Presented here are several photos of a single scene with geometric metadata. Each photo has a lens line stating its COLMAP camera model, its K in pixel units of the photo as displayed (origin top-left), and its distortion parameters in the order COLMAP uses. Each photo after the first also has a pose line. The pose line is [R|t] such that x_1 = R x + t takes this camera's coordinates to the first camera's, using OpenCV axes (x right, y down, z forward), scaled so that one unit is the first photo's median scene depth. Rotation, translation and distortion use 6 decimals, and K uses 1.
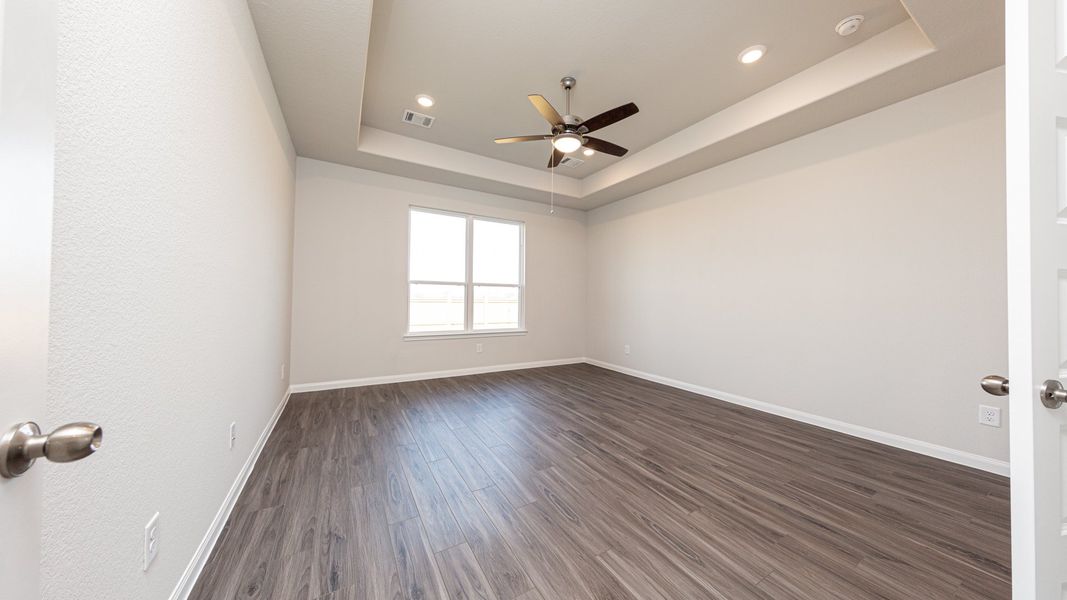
lens RADIAL K [[333.4, 0, 535.8], [0, 333.4, 295.4], [0, 0, 1]] dist [0.005952, 0.000024]
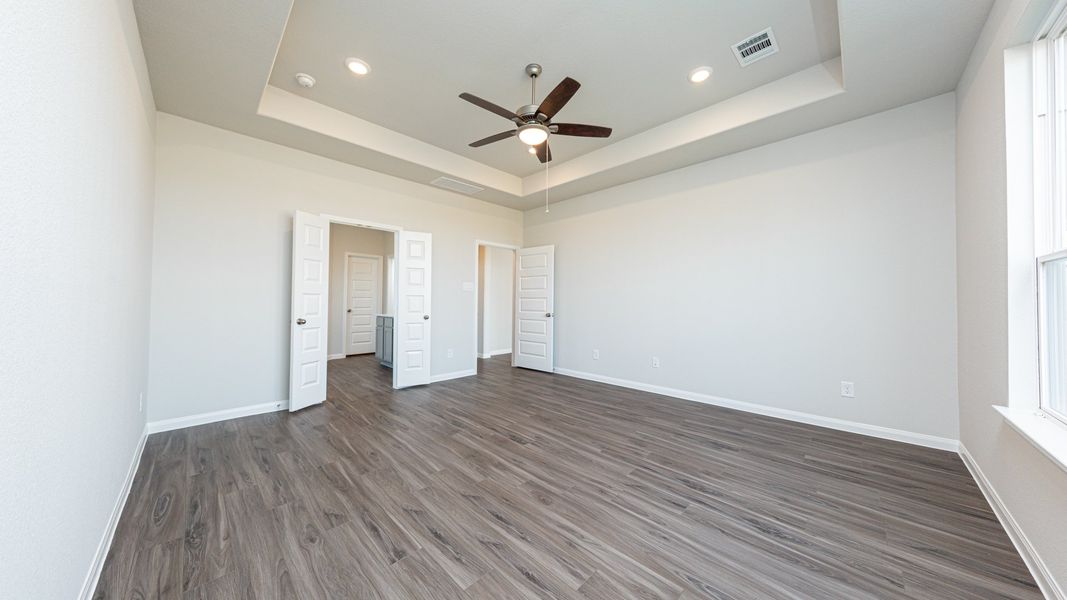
lens RADIAL K [[333.4, 0, 535.8], [0, 333.4, 295.4], [0, 0, 1]] dist [0.005952, 0.000024]
pose [[-0.966010, -0.025324, -0.257260, 0.328166], [-0.016128, 0.999155, -0.037795, 0.028831], [0.258000, -0.032361, -0.965603, 1.952056]]
